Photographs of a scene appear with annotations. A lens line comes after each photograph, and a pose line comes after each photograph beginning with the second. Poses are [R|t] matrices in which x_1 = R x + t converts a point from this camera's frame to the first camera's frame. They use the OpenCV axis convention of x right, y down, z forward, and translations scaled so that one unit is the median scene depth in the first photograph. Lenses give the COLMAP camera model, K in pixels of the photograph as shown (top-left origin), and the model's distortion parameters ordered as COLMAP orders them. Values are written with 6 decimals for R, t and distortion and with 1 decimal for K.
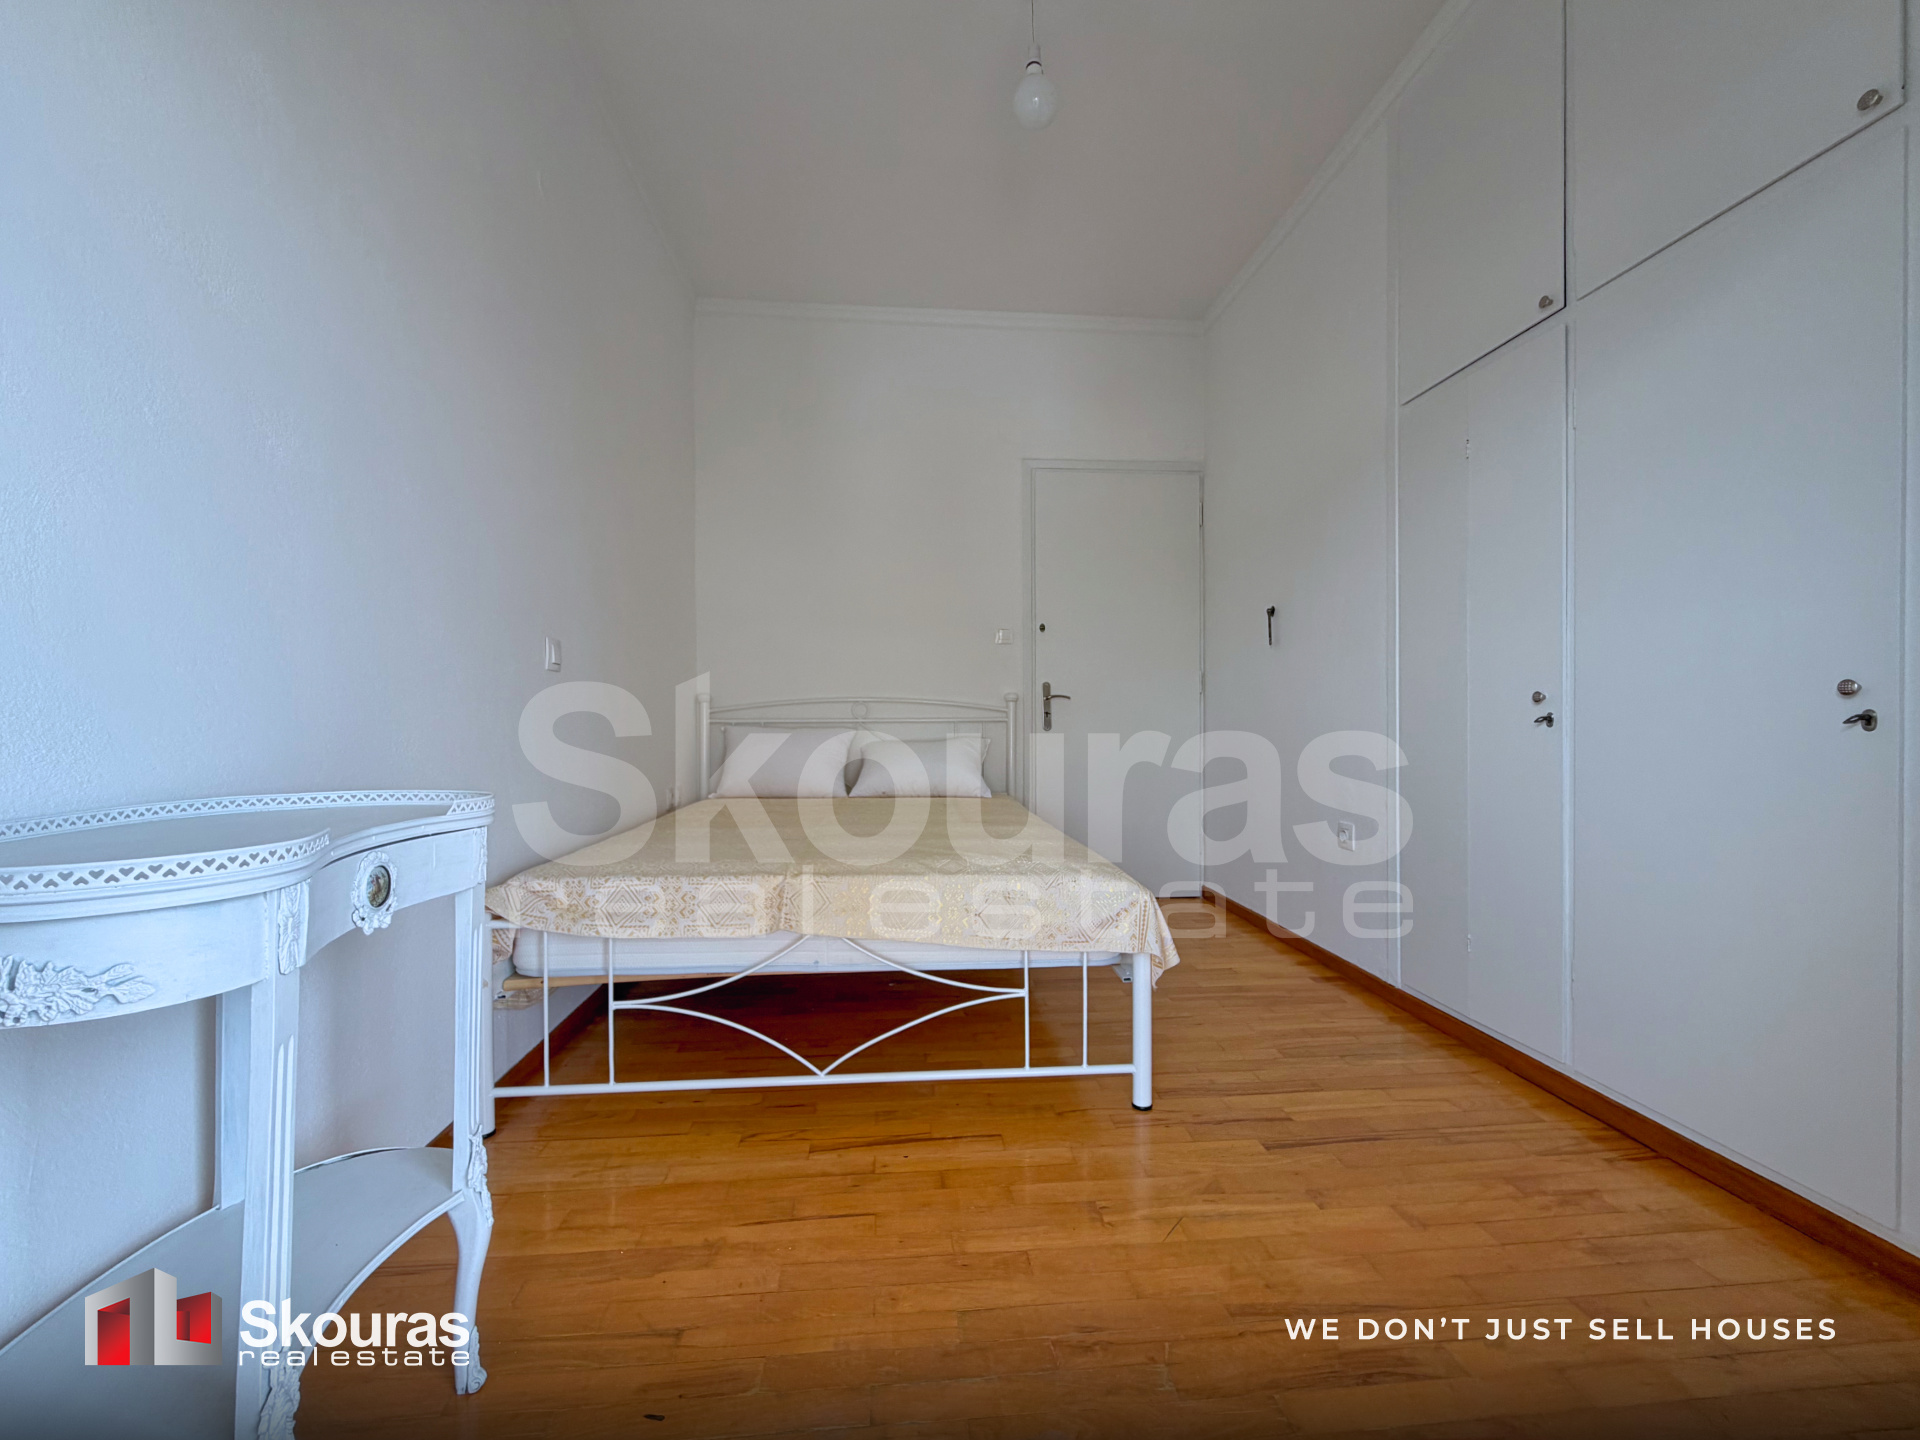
lens RADIAL K [[774.4, 0, 960.0], [0, 774.4, 720.0], [0, 0, 1]] dist [0.001111, 0.000221]
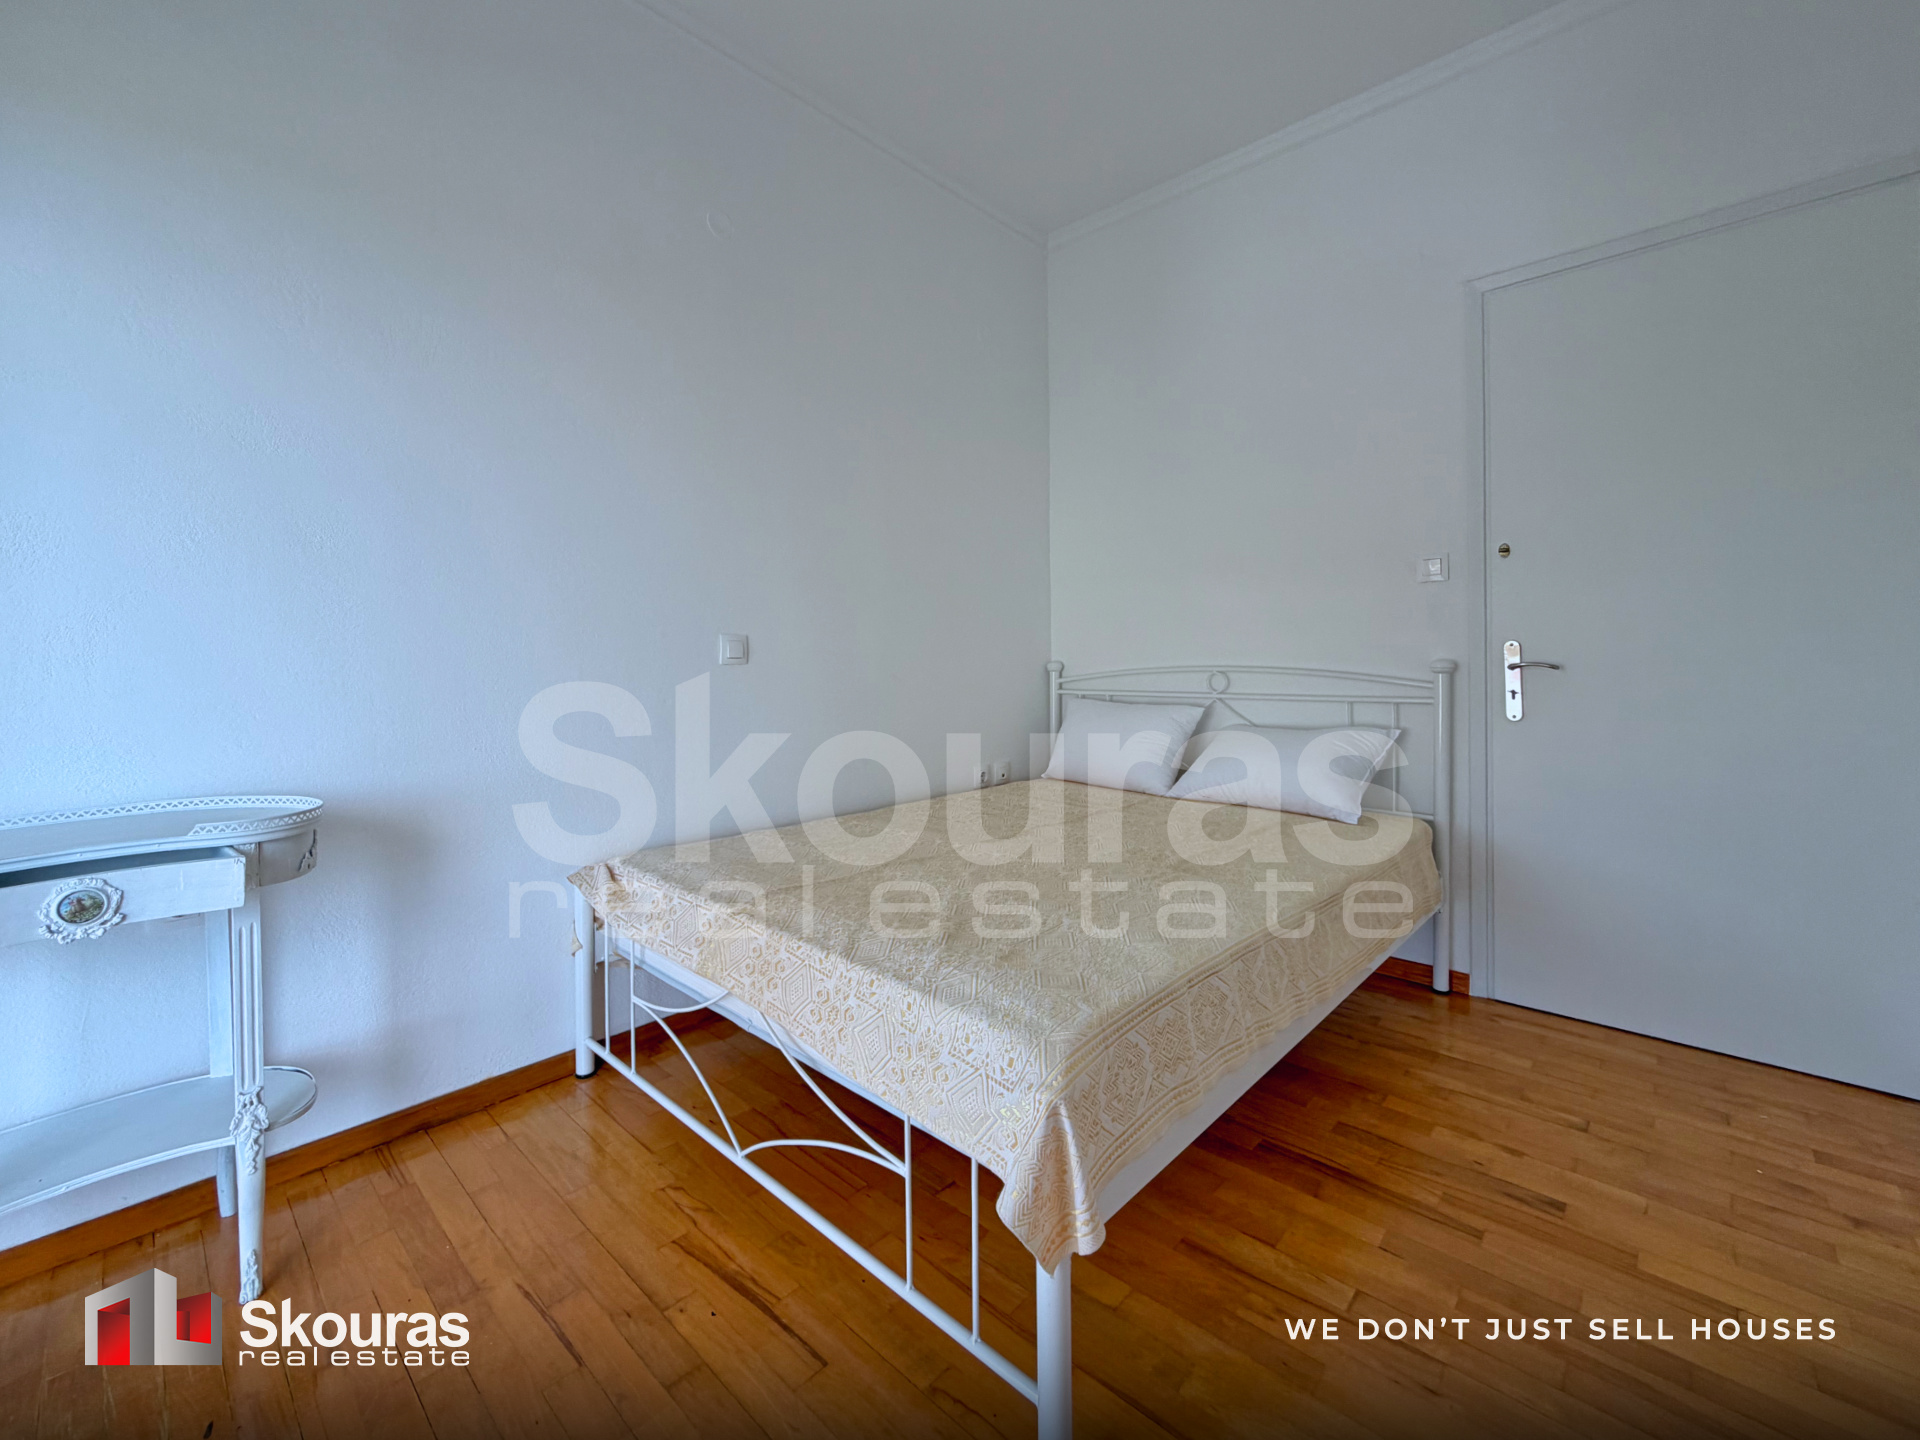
lens RADIAL K [[785.3, 0, 961.1], [0, 785.3, 669.0], [0, 0, 1]] dist [-0.000763, -0.000123]
pose [[0.681789, 0.006468, -0.731520, 0.315488], [0.004092, 0.999912, 0.012655, -0.041666], [0.731537, -0.011621, 0.681702, 0.310568]]
